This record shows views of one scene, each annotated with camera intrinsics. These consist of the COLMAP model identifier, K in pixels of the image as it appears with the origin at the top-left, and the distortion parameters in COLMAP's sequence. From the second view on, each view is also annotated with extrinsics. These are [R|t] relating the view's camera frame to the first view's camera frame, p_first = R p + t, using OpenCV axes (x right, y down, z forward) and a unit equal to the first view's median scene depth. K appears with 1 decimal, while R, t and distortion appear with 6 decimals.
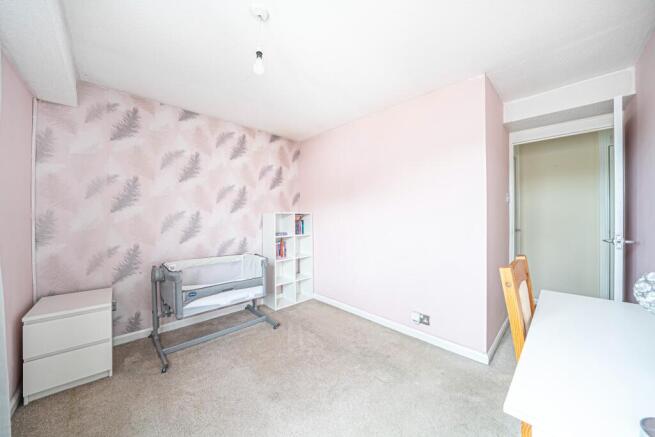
lens RADIAL K [[228.2, 0, 322.9], [0, 228.2, 217.9], [0, 0, 1]] dist [-0.019511, 0.000083]
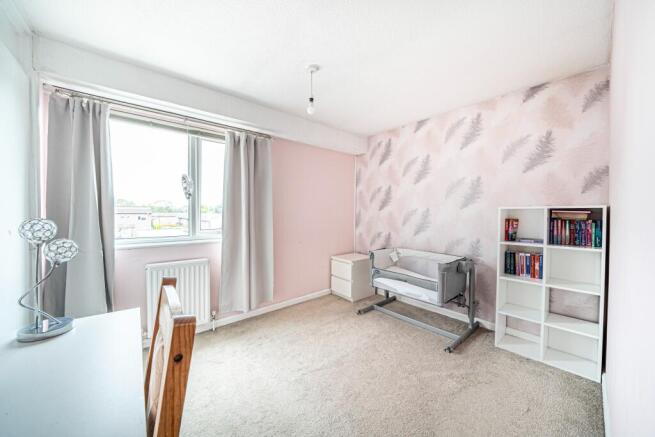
lens RADIAL K [[228.2, 0, 322.4], [0, 228.2, 215.3], [0, 0, 1]] dist [-0.019511, 0.000083]
pose [[-0.062219, 0.012553, -0.997984, 0.586852], [-0.002678, 0.999915, 0.012744, -0.008555], [0.998059, 0.003465, -0.062181, 0.573926]]
